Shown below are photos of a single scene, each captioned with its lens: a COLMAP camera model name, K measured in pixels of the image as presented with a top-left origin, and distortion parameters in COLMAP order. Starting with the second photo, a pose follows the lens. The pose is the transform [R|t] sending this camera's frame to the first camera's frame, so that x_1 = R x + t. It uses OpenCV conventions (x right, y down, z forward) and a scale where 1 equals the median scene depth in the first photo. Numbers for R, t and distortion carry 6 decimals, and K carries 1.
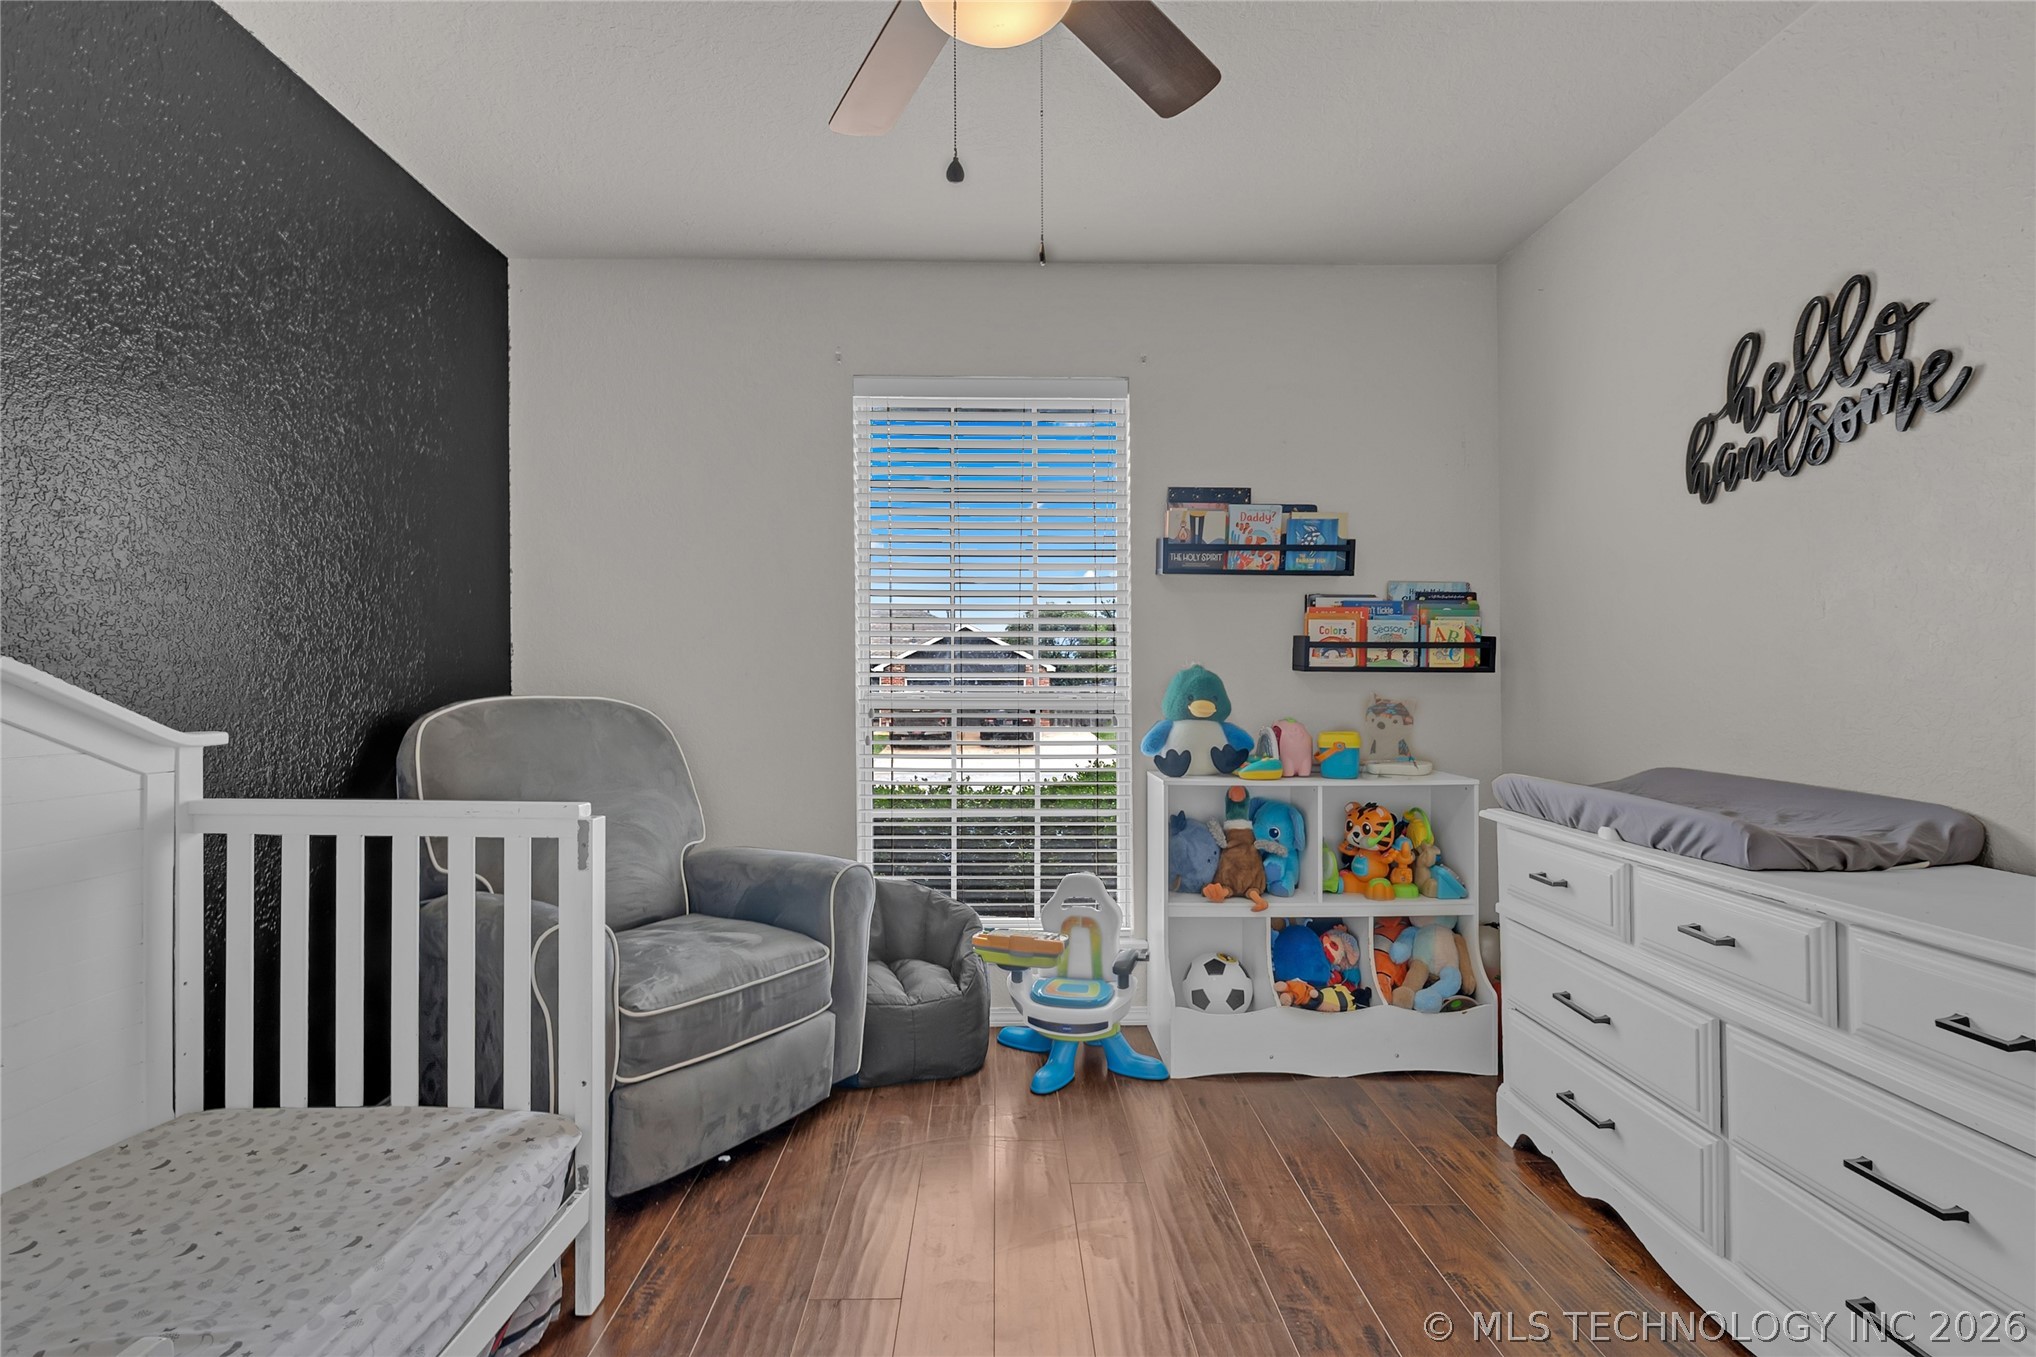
lens RADIAL K [[963.2, 0, 972.4], [0, 963.2, 683.3], [0, 0, 1]] dist [-0.010369, 0.000973]
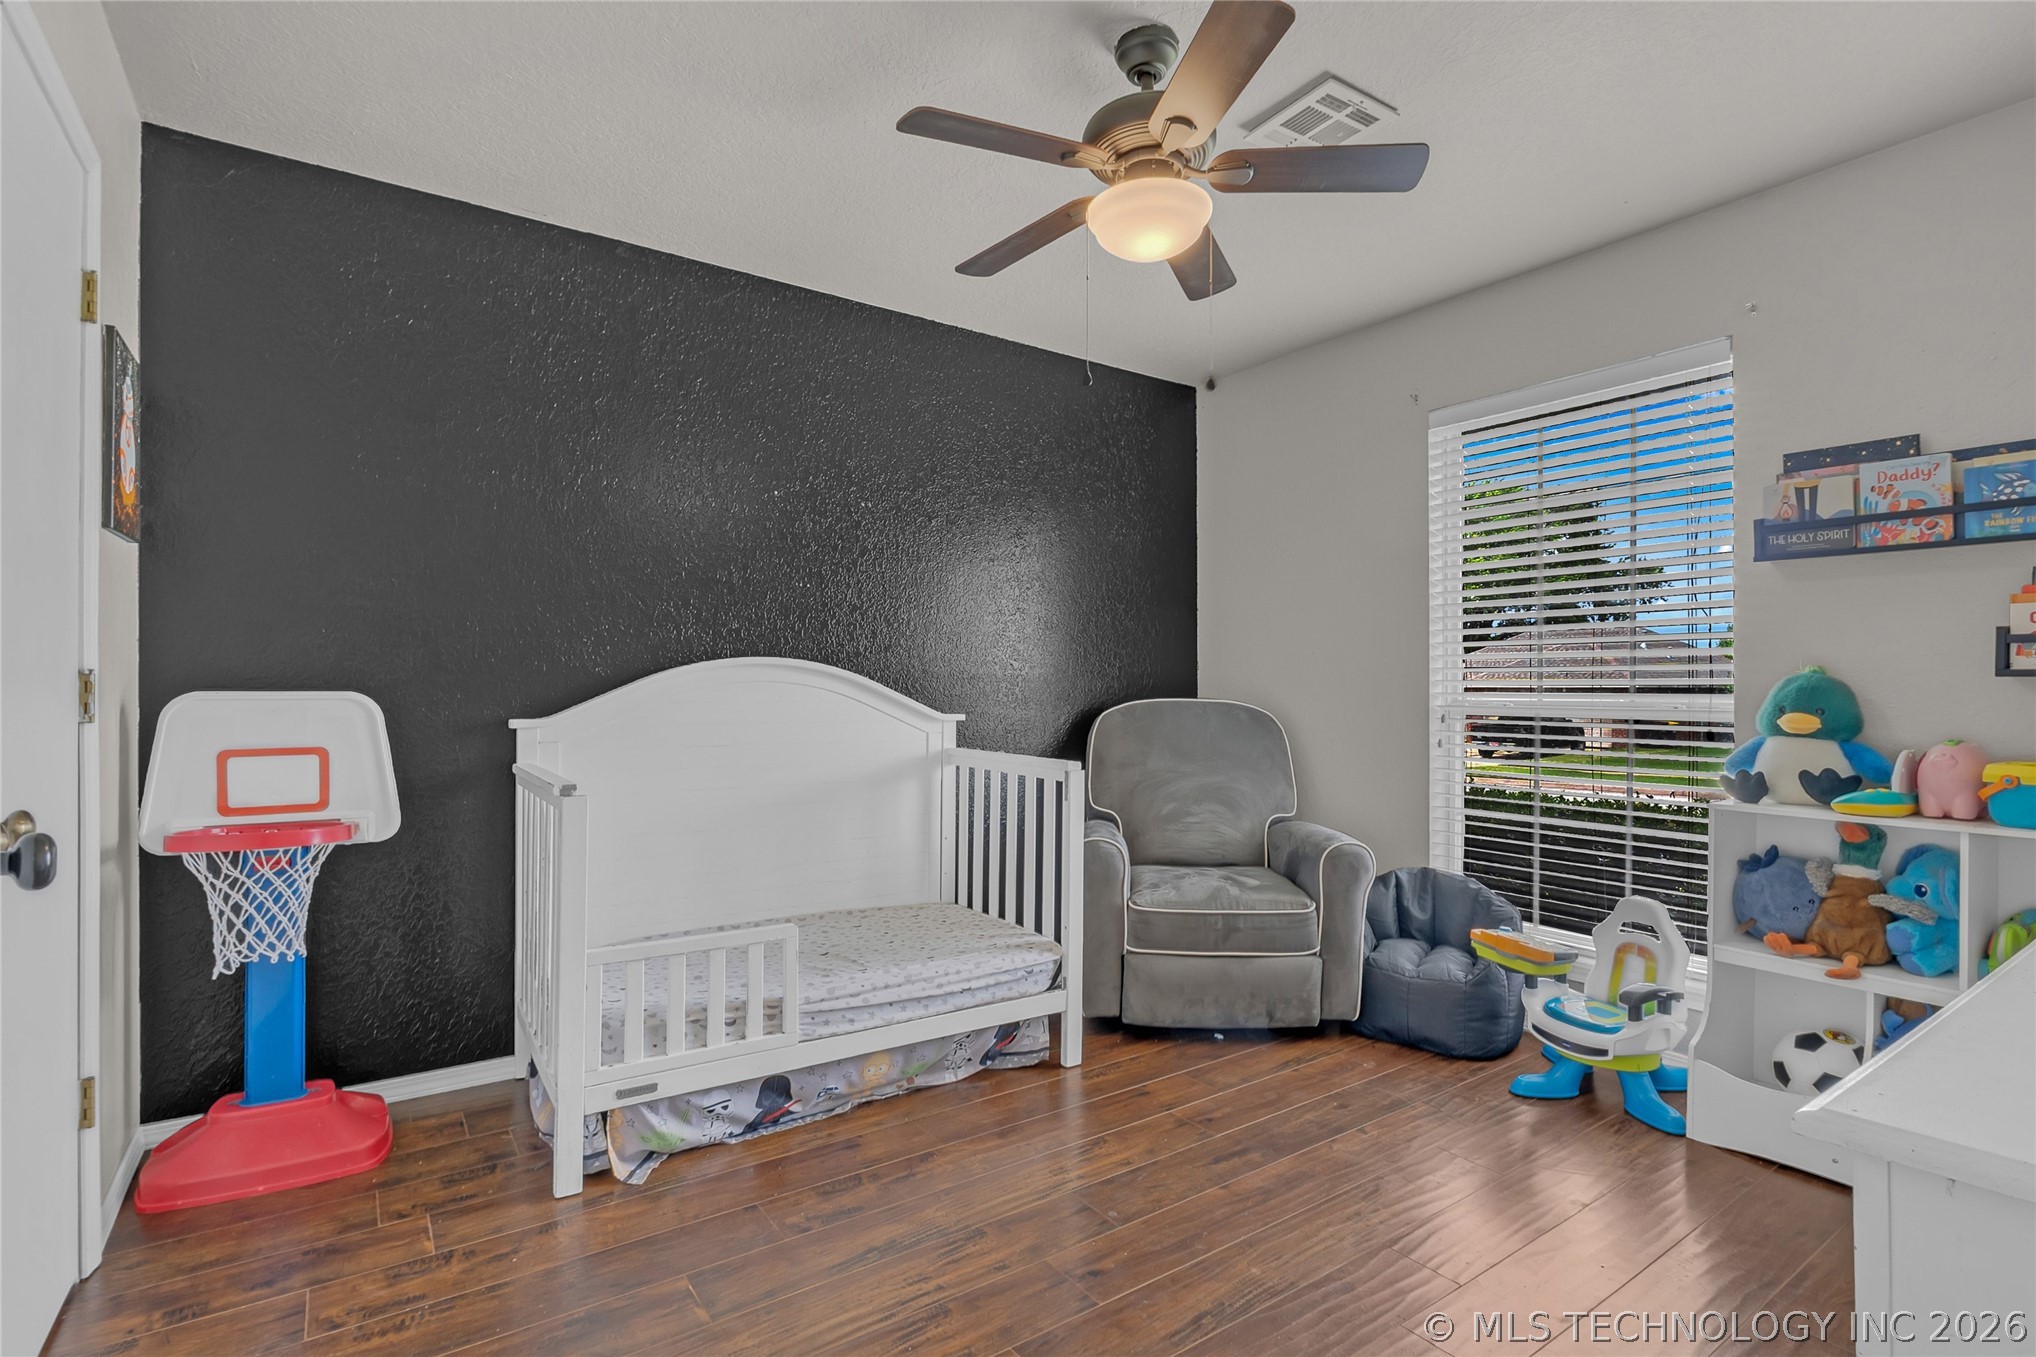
lens RADIAL K [[942.2, 0, 998.3], [0, 942.2, 678.4], [0, 0, 1]] dist [-0.011318, 0.001363]
pose [[0.553360, -0.006762, -0.832915, 0.526595], [-0.000357, 0.999965, -0.008356, -0.004747], [0.832942, 0.004921, 0.553338, -0.008321]]
